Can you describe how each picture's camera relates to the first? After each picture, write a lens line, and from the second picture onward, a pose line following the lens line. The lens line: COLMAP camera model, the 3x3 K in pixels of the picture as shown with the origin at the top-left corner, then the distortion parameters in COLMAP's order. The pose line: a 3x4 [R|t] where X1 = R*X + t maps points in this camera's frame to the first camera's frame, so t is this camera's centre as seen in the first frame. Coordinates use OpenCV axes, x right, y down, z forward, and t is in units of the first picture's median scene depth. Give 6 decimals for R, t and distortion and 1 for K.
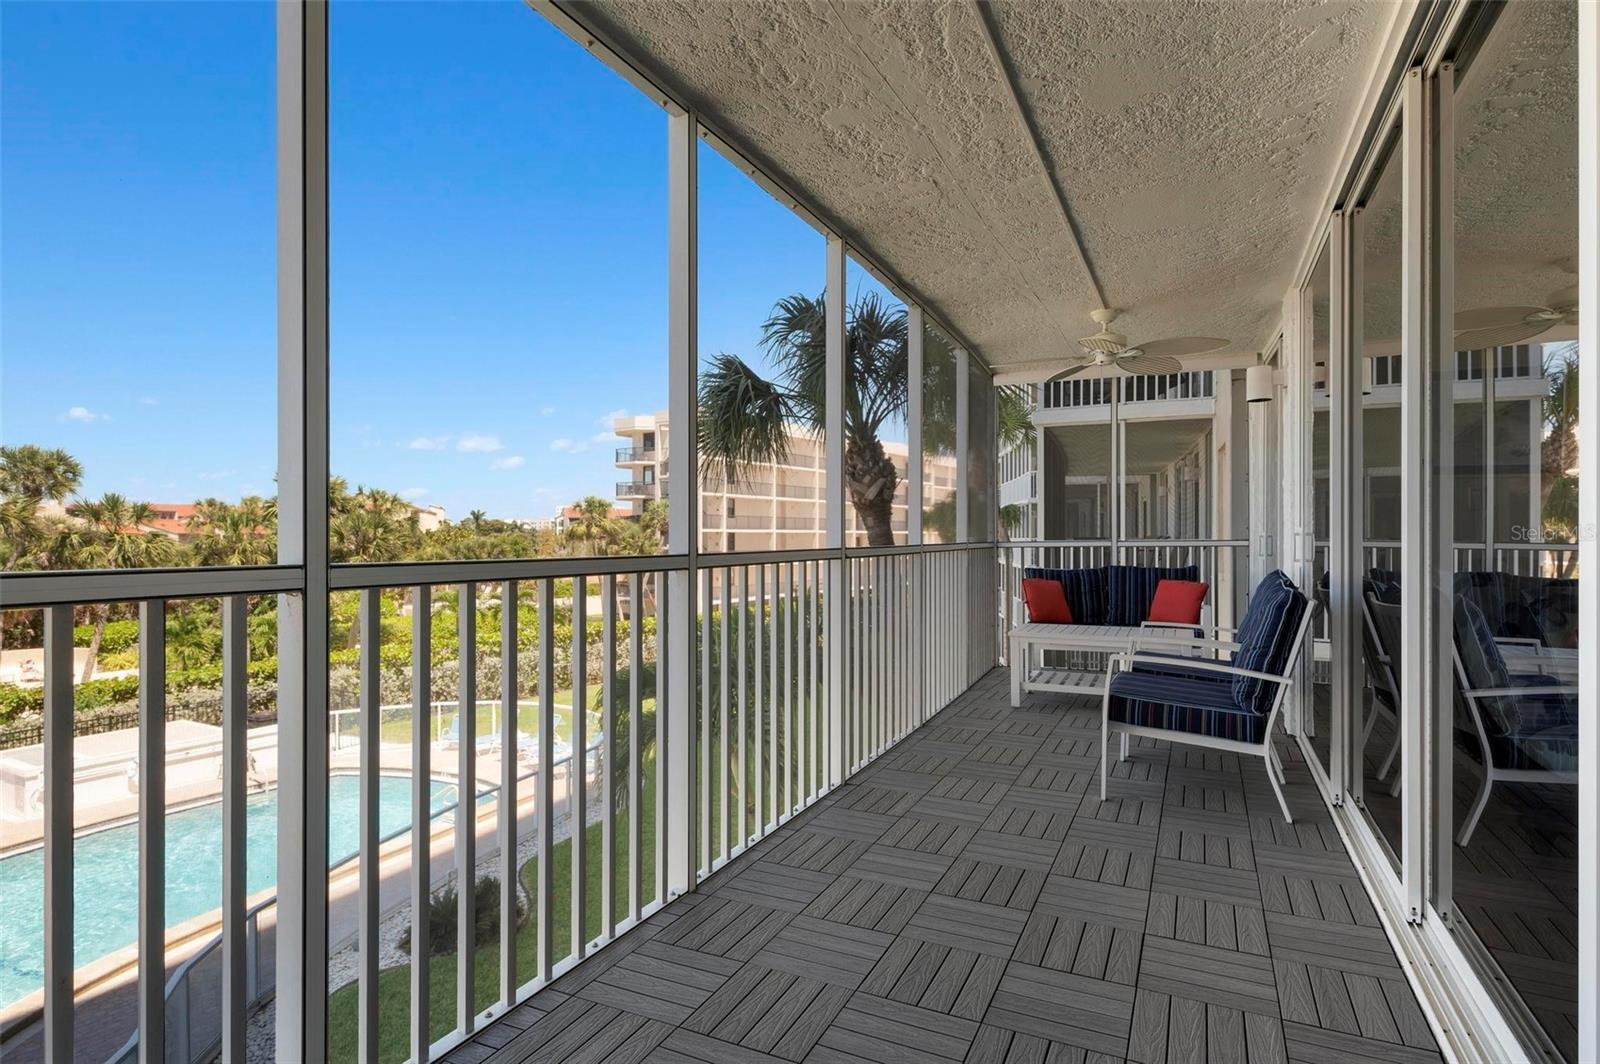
lens RADIAL K [[815.9, 0, 800.0], [0, 815.9, 532.0], [0, 0, 1]] dist [-0.003320, -0.000564]
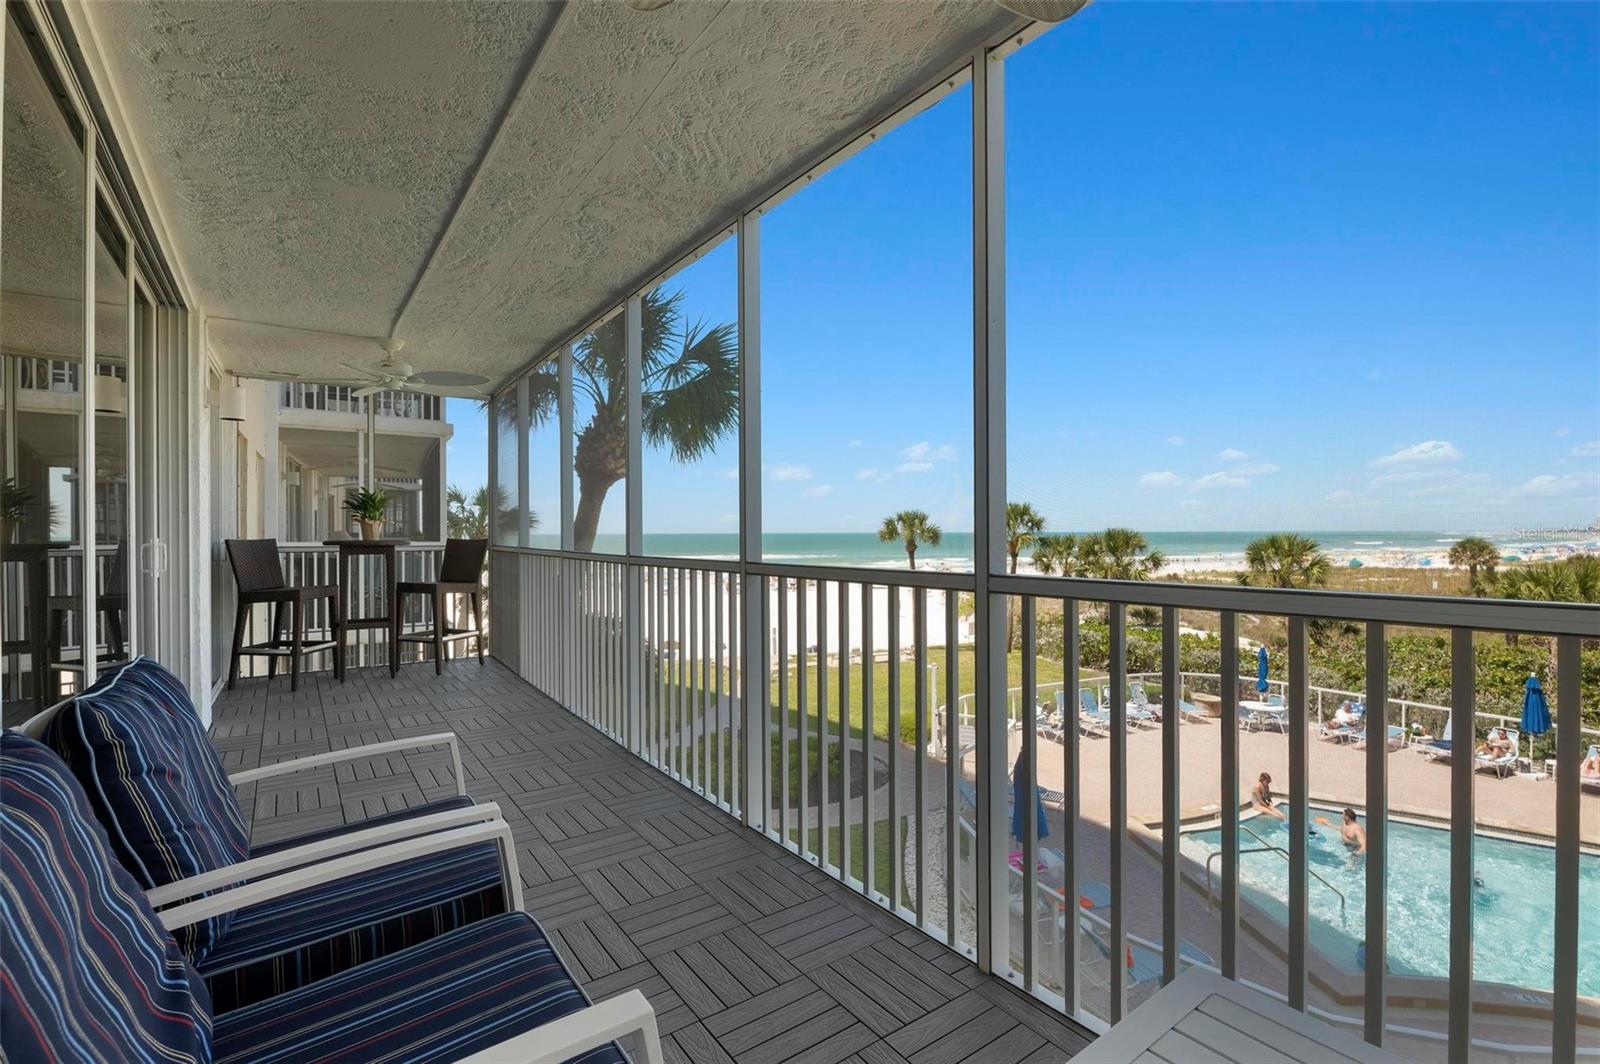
lens RADIAL K [[711.9, 0, 800.0], [0, 711.9, 532.0], [0, 0, 1]] dist [0.002069, 0.000228]
pose [[-0.473511, -0.002506, -0.880785, 0.776782], [0.004626, 0.999975, -0.005332, -0.008118], [0.880776, -0.006599, -0.473487, 1.556041]]
